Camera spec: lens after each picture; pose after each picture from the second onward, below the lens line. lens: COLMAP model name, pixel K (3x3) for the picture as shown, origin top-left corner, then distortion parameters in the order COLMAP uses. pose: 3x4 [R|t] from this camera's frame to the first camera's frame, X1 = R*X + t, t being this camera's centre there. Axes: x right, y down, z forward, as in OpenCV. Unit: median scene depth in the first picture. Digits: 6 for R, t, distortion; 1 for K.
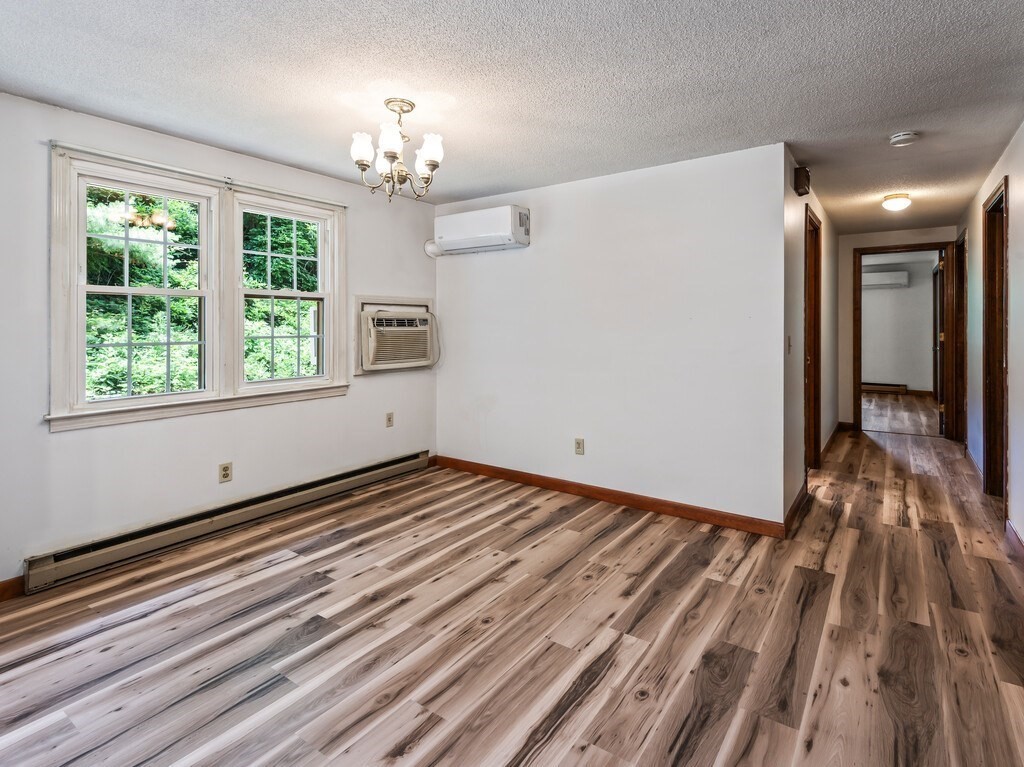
lens RADIAL K [[516.6, 0, 528.6], [0, 516.6, 324.5], [0, 0, 1]] dist [0.031156, -0.016470]
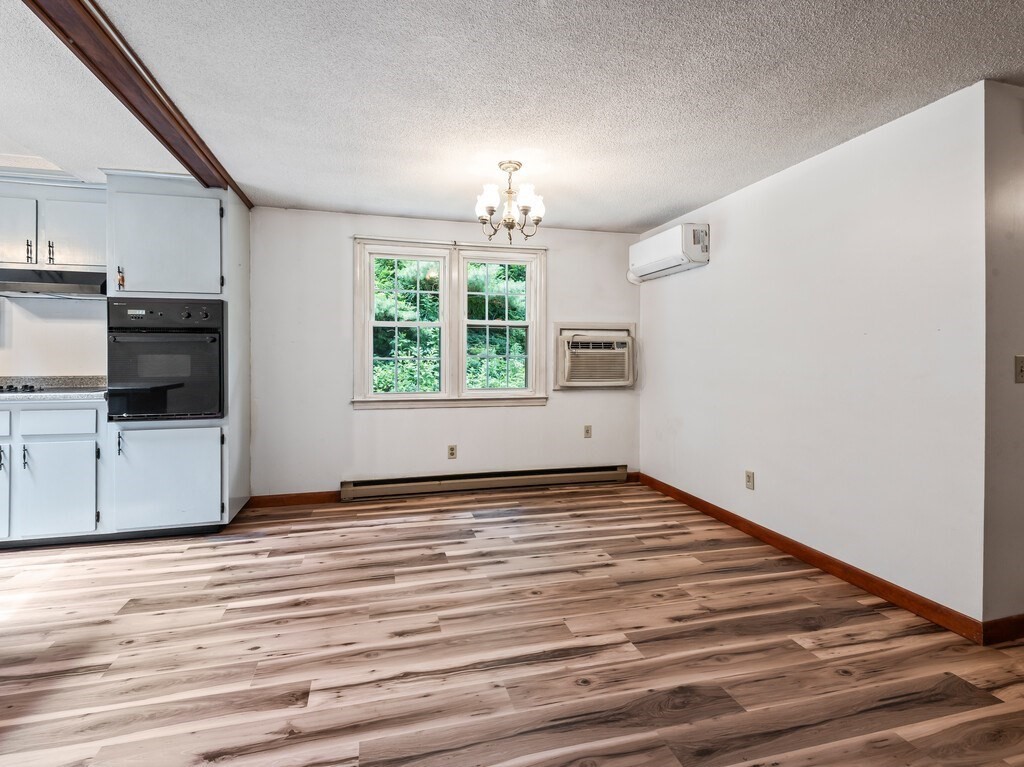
lens RADIAL K [[516.6, 0, 518.0], [0, 516.6, 355.6], [0, 0, 1]] dist [0.031156, -0.016470]
pose [[0.762568, 0.003885, -0.646896, 0.521509], [-0.004416, 0.999990, 0.000799, 0.027454], [0.646893, 0.002247, 0.762578, 0.065351]]
